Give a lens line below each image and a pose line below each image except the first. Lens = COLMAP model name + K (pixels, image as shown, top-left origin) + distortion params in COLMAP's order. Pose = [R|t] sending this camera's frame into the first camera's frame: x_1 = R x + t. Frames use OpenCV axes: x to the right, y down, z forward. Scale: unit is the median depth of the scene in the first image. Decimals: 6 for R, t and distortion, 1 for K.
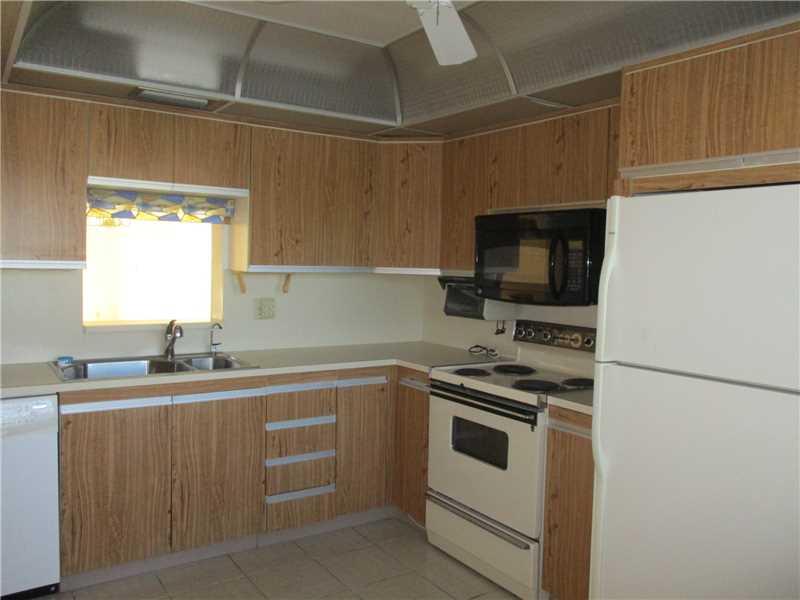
lens RADIAL K [[675.9, 0, 400.0], [0, 675.9, 300.0], [0, 0, 1]] dist [0.001242, -0.001752]
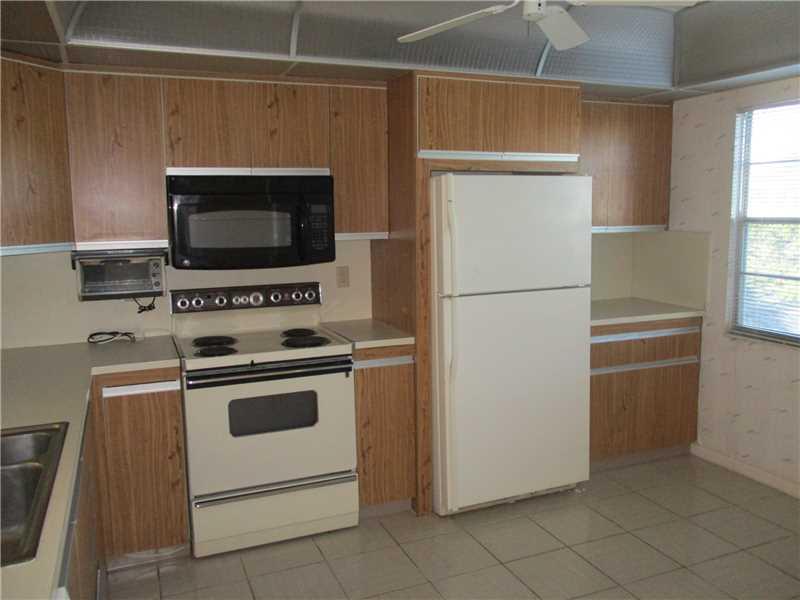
lens RADIAL K [[673.8, 0, 400.0], [0, 673.8, 300.0], [0, 0, 1]] dist [0.000652, 0.004578]
pose [[0.201919, -0.160423, 0.966175, -0.803379], [0.077022, 0.986040, 0.147624, -0.086117], [-0.976369, 0.044609, 0.211456, 0.640608]]
